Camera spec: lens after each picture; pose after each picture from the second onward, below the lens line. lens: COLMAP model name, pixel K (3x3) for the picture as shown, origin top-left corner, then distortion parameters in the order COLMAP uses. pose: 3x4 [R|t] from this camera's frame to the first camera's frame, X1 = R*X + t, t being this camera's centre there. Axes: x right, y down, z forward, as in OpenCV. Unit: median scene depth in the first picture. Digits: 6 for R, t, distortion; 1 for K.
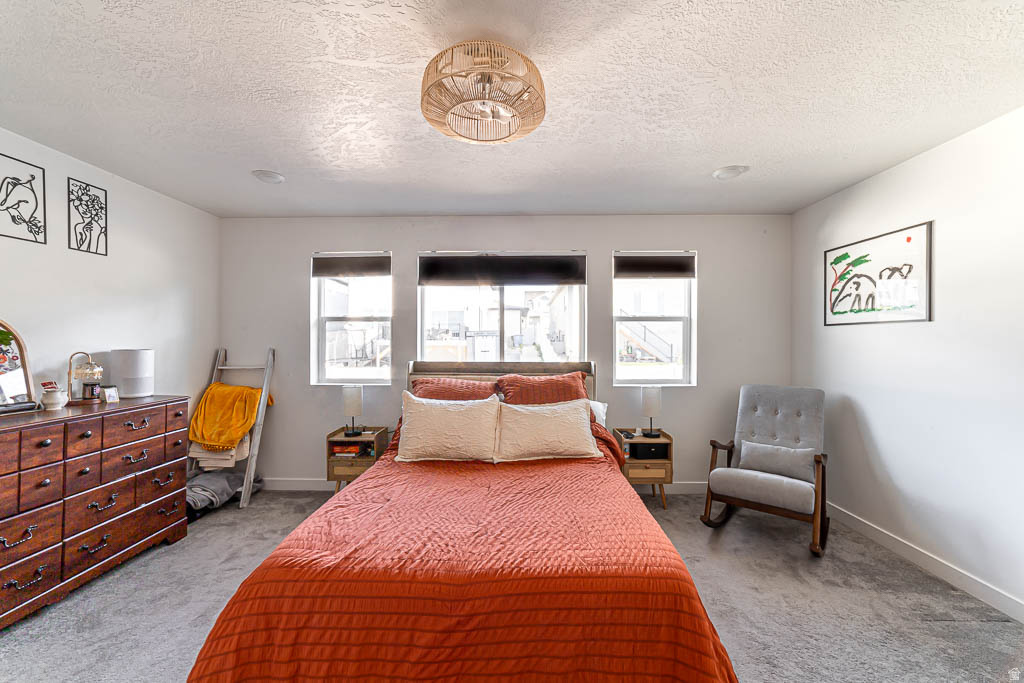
lens RADIAL K [[413.7, 0, 512.0], [0, 413.7, 341.5], [0, 0, 1]] dist [0.001089, 0.000465]
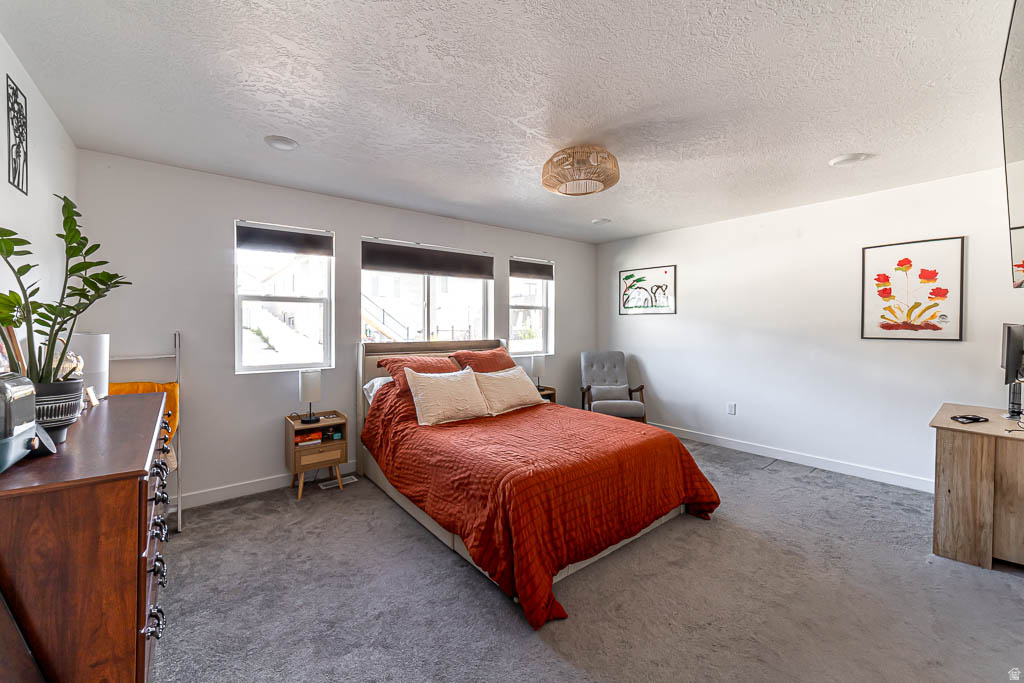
lens RADIAL K [[407.8, 0, 510.1], [0, 407.8, 327.4], [0, 0, 1]] dist [-0.000590, 0.000014]
pose [[0.767322, -0.004403, 0.641247, -0.638456], [0.001152, 0.999984, 0.005488, 0.004573], [-0.641261, -0.003472, 0.767315, -0.011649]]
